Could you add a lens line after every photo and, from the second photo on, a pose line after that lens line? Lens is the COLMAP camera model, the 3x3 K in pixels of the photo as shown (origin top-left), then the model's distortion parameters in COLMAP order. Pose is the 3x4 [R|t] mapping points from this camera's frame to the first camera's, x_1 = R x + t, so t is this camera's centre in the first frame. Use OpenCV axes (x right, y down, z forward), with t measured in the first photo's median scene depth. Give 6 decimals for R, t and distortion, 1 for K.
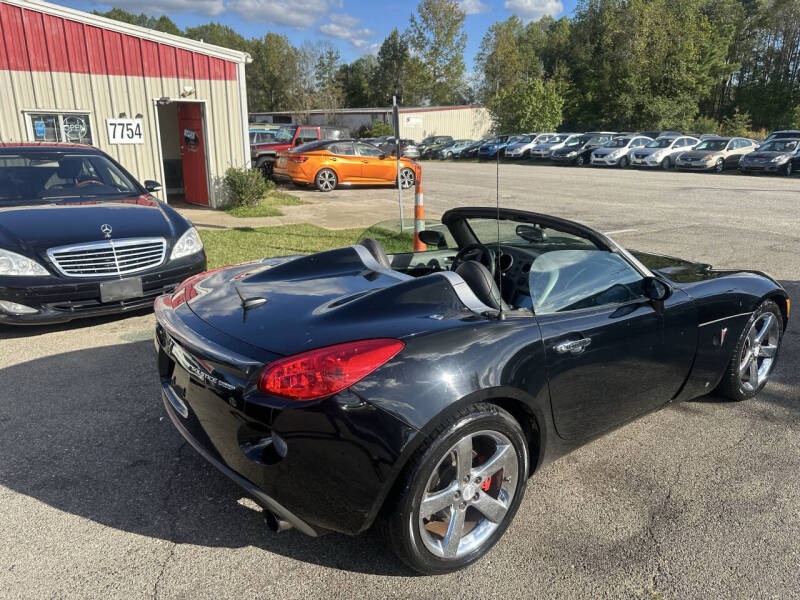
lens RADIAL K [[575.5, 0, 411.9], [0, 575.5, 302.6], [0, 0, 1]] dist [0.002623, -0.020044]
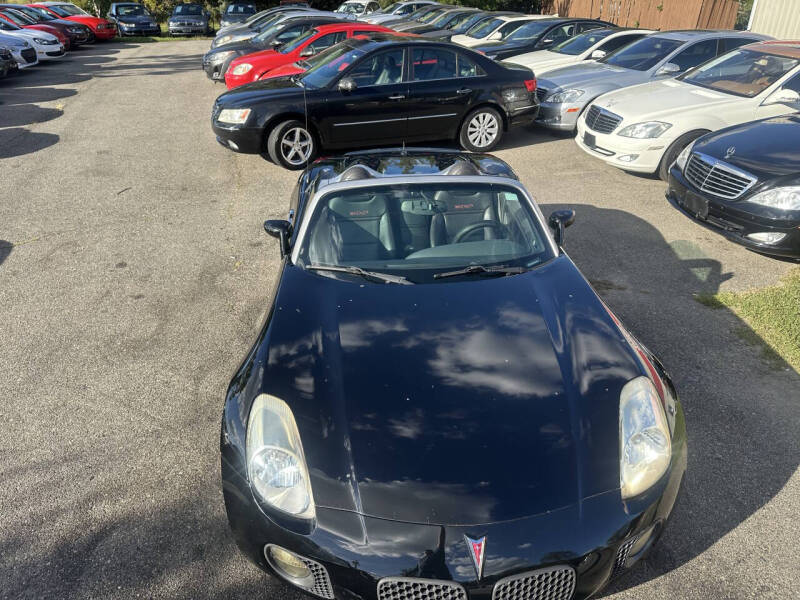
lens RADIAL K [[561.4, 0, 400.0], [0, 561.4, 300.0], [0, 0, 1]] dist [0.068209, -0.106960]
pose [[-0.548623, 0.393186, -0.737846, 0.302403], [-0.225491, 0.780230, 0.583434, -0.164628], [0.805088, 0.486463, -0.339392, 0.412611]]
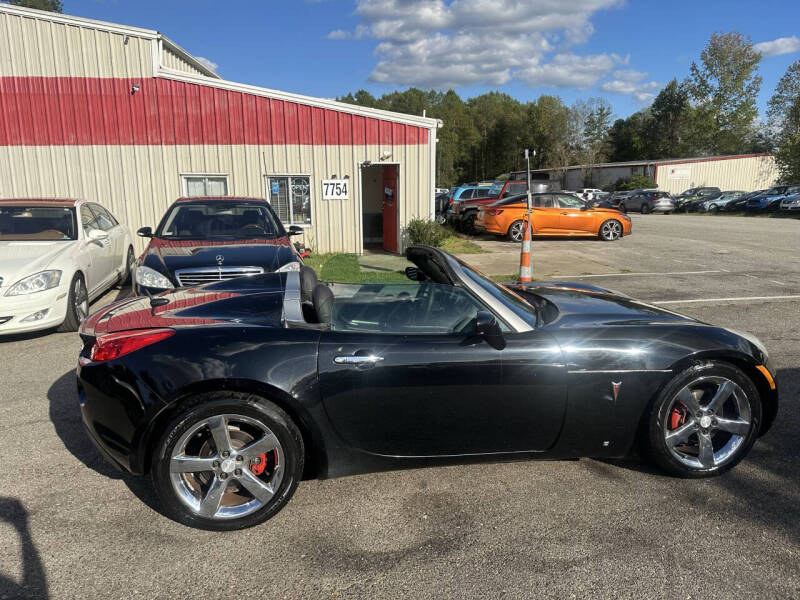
lens RADIAL K [[561.4, 0, 400.0], [0, 561.4, 300.0], [0, 0, 1]] dist [0.068209, -0.106960]
pose [[0.891174, 0.066274, -0.448795, 0.181047], [-0.107743, 0.991887, -0.067471, 0.004007], [0.440683, 0.108483, 0.891084, 0.009236]]
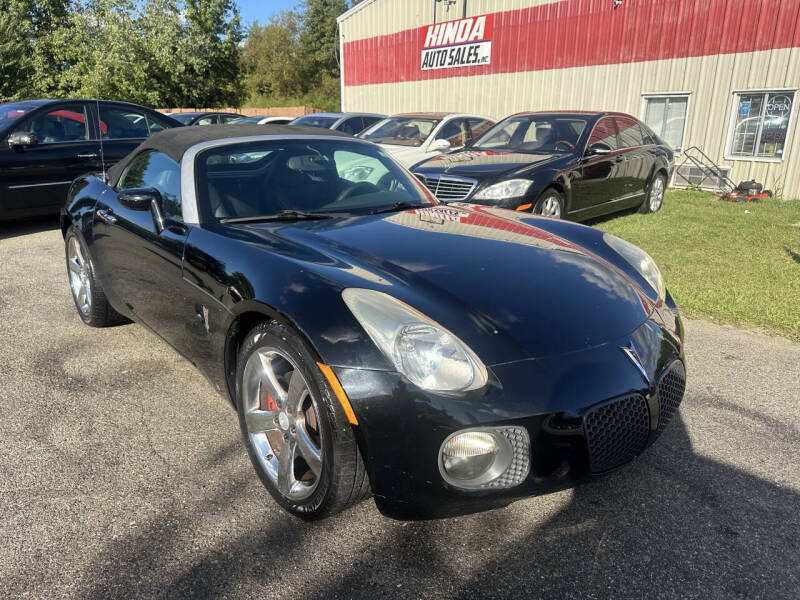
lens RADIAL K [[565.9, 0, 398.6], [0, 565.9, 307.6], [0, 0, 1]] dist [0.001250, -0.002544]
pose [[0.076696, 0.293254, -0.952953, 0.343815], [-0.288296, 0.921465, 0.260362, -0.056218], [0.954465, 0.254764, 0.155217, 0.317419]]
